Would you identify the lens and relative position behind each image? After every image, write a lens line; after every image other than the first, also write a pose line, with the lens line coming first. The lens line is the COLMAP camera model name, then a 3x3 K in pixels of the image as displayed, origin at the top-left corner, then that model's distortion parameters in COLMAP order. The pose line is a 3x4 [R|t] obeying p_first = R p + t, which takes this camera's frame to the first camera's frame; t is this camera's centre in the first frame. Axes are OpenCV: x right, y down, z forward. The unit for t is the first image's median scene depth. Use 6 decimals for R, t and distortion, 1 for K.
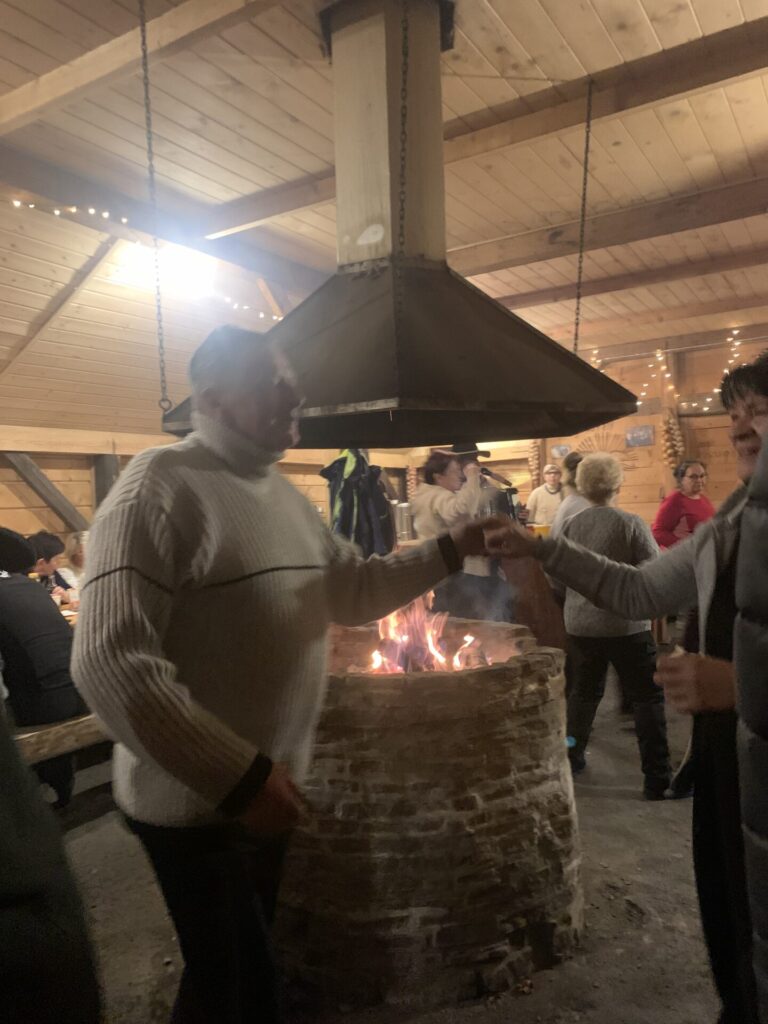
lens RADIAL K [[784.5, 0, 379.9], [0, 784.5, 508.4], [0, 0, 1]] dist [0.007598, 0.003522]
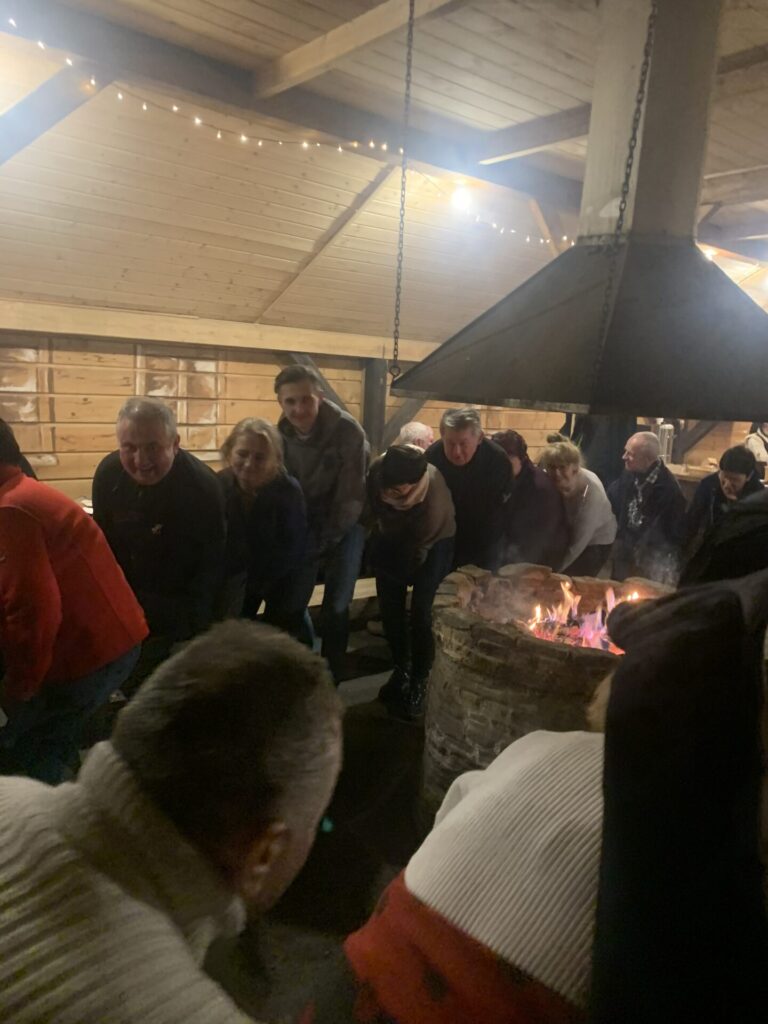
lens RADIAL K [[784.3, 0, 392.5], [0, 784.3, 509.1], [0, 0, 1]] dist [0.030122, -0.005569]
pose [[0.937740, 0.150655, -0.312964, 0.085534], [-0.099115, 0.979638, 0.174600, -0.109912], [0.332896, -0.132710, 0.933578, -0.062060]]
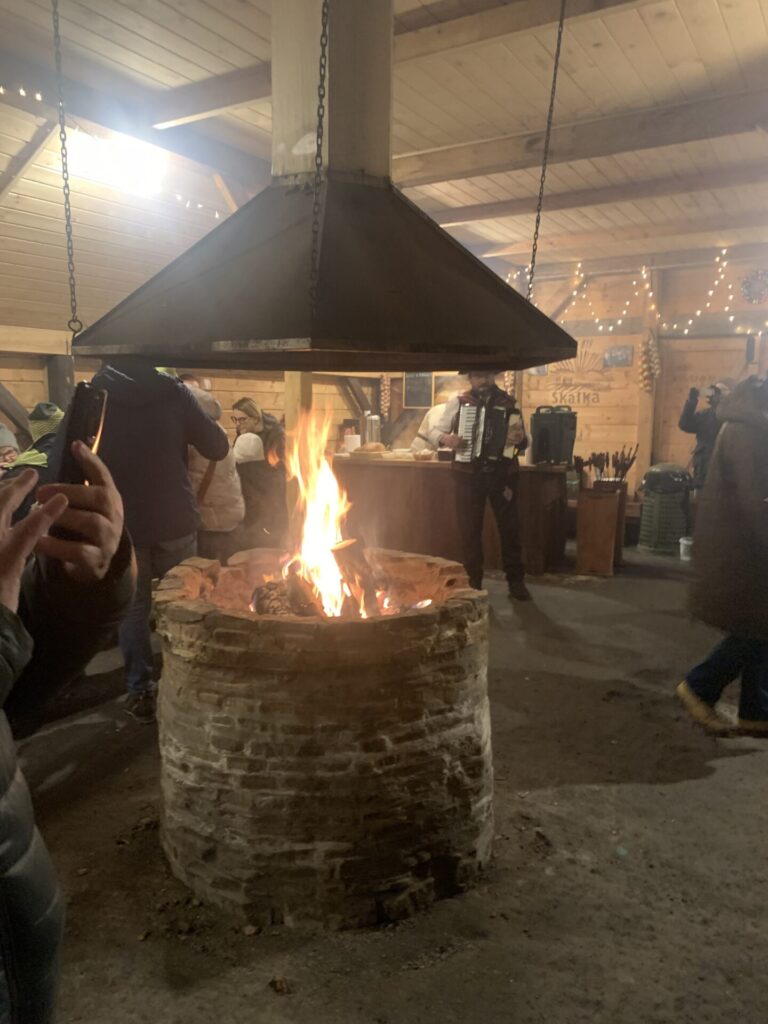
lens RADIAL K [[778.9, 0, 382.5], [0, 778.9, 509.0], [0, 0, 1]] dist [0.042107, -0.054820]
pose [[0.998941, 0.040131, 0.022525, 0.065150], [-0.042678, 0.990957, 0.127209, -0.041357], [-0.017216, -0.128036, 0.991620, 0.032989]]
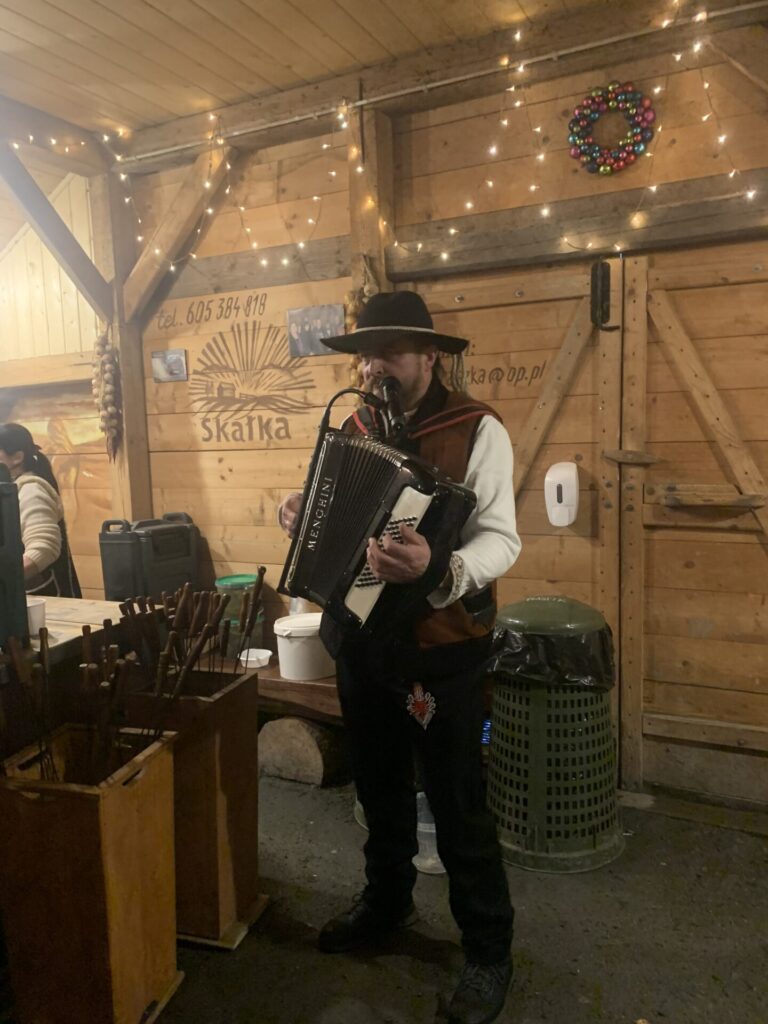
lens RADIAL K [[778.9, 0, 382.5], [0, 778.9, 509.0], [0, 0, 1]] dist [0.042107, -0.054820]
pose [[0.996229, 0.000827, 0.086754, 0.929162], [-0.009162, 0.995366, 0.095726, -0.104539], [-0.086273, -0.096160, 0.991620, 1.615280]]
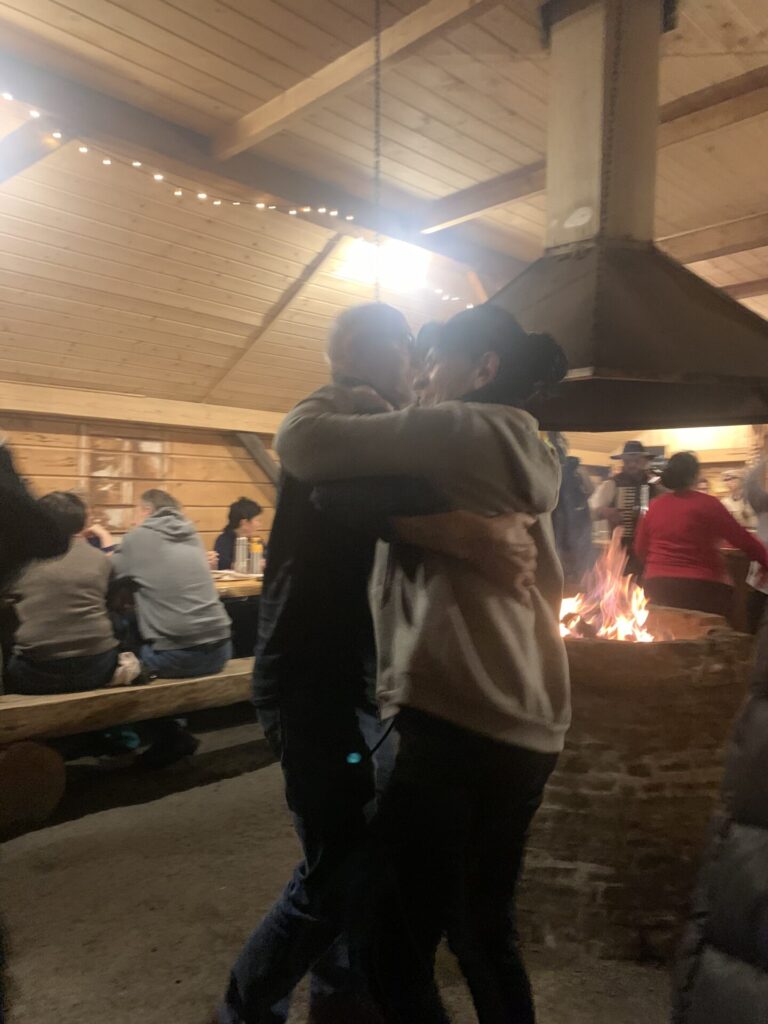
lens RADIAL K [[780.7, 0, 384.0], [0, 780.7, 512.0], [0, 0, 1]] dist [0.015195, -0.006842]
pose [[0.967311, 0.056169, -0.247294, 0.015914], [-0.055542, 0.998411, 0.009515, 0.038351], [0.247435, 0.004531, 0.968894, -0.053363]]
